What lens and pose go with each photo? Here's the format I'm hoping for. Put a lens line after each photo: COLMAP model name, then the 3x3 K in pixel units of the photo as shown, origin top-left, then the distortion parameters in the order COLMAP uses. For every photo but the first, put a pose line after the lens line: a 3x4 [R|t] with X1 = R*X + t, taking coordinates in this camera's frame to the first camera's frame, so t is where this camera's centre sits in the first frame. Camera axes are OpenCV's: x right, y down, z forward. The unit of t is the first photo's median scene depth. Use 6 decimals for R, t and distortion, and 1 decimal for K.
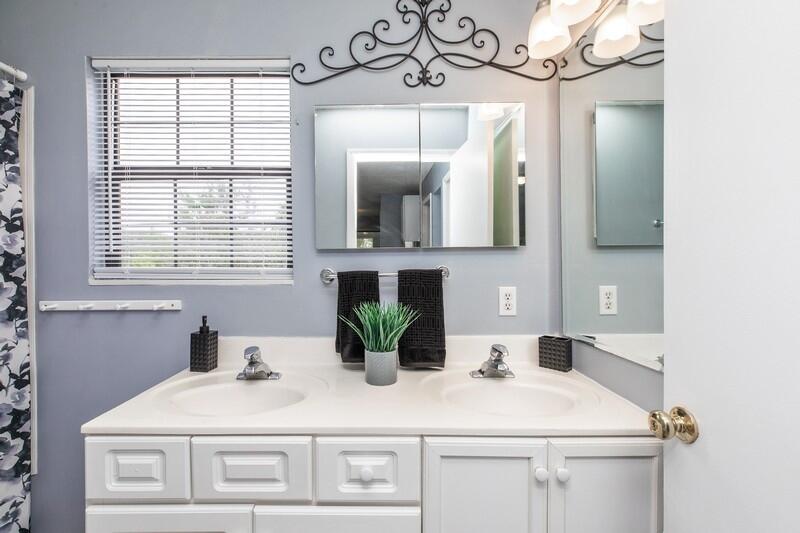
lens RADIAL K [[377.3, 0, 399.8], [0, 377.3, 258.1], [0, 0, 1]] dist [0.004170, 0.001015]
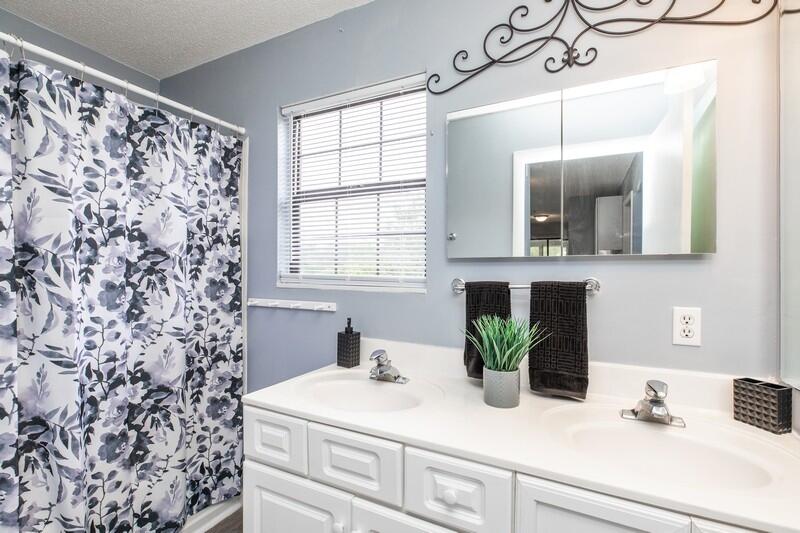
lens RADIAL K [[384.2, 0, 400.0], [0, 384.2, 266.5], [0, 0, 1]] dist [-0.002453, -0.000430]
pose [[0.886728, 0.006687, -0.462243, 0.139161], [-0.006703, 0.999976, 0.001608, -0.003060], [0.462242, 0.001673, 0.886752, 0.052003]]
